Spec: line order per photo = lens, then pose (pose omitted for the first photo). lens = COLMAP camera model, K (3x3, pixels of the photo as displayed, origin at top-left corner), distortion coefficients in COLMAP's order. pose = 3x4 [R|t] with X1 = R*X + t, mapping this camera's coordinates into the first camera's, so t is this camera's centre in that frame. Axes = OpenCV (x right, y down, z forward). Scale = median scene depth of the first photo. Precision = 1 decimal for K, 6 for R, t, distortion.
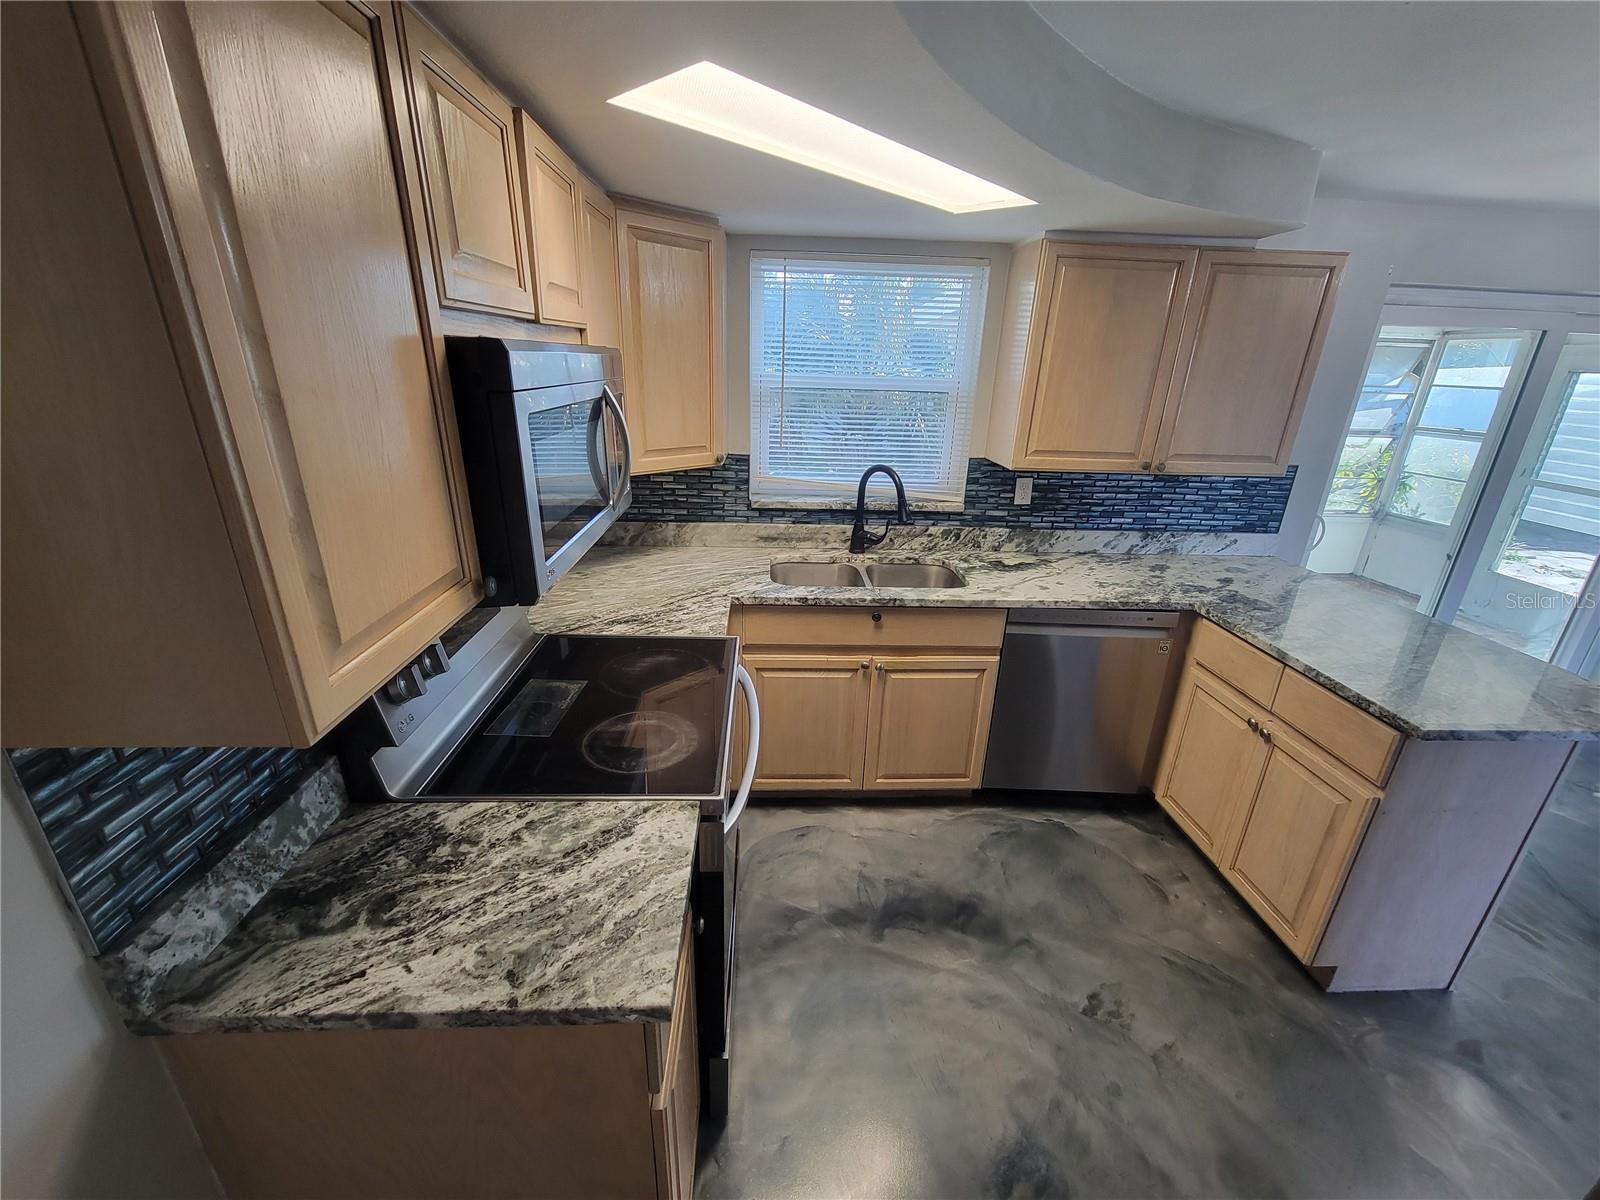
lens RADIAL K [[655.0, 0, 798.0], [0, 655.0, 608.8], [0, 0, 1]] dist [0.001856, -0.001430]
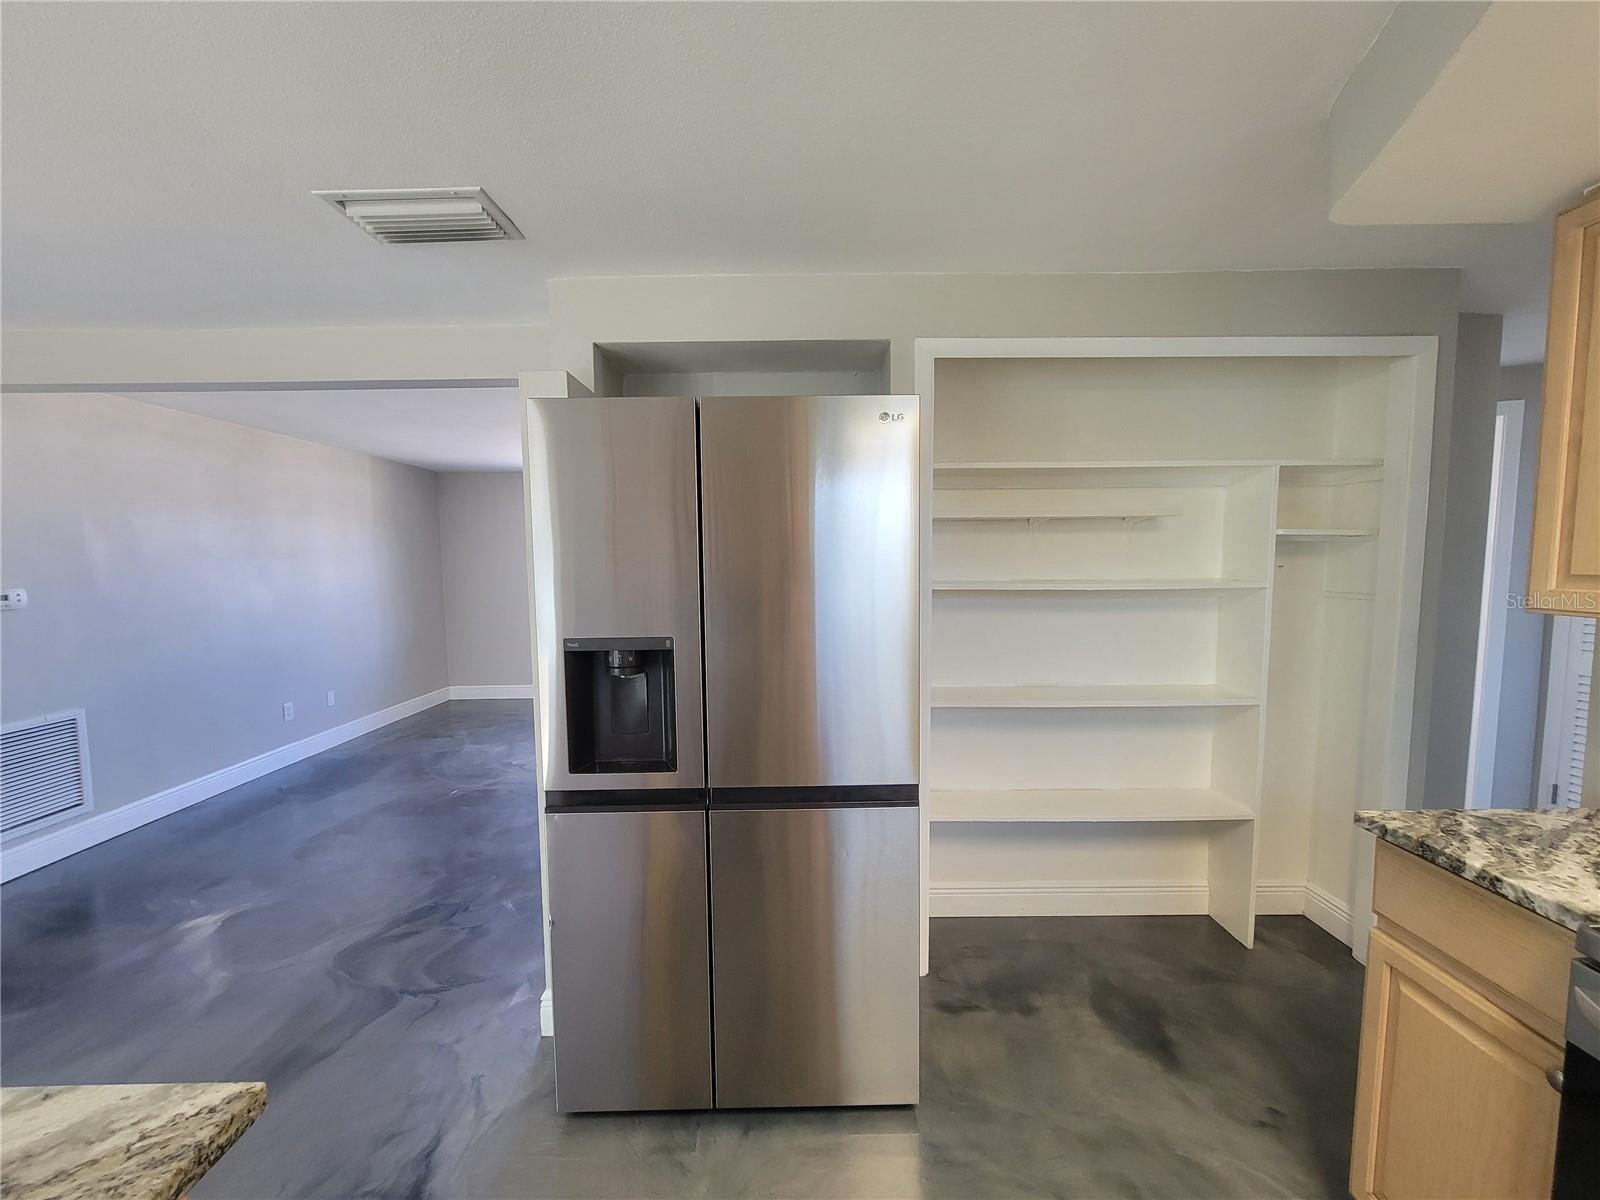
lens RADIAL K [[655.0, 0, 800.5], [0, 655.0, 611.3], [0, 0, 1]] dist [0.001856, -0.001430]
pose [[-0.998978, -0.024115, 0.038237, 0.300306], [-0.004880, 0.898417, 0.439116, -0.142180], [-0.044942, 0.438481, -0.897616, 0.619702]]
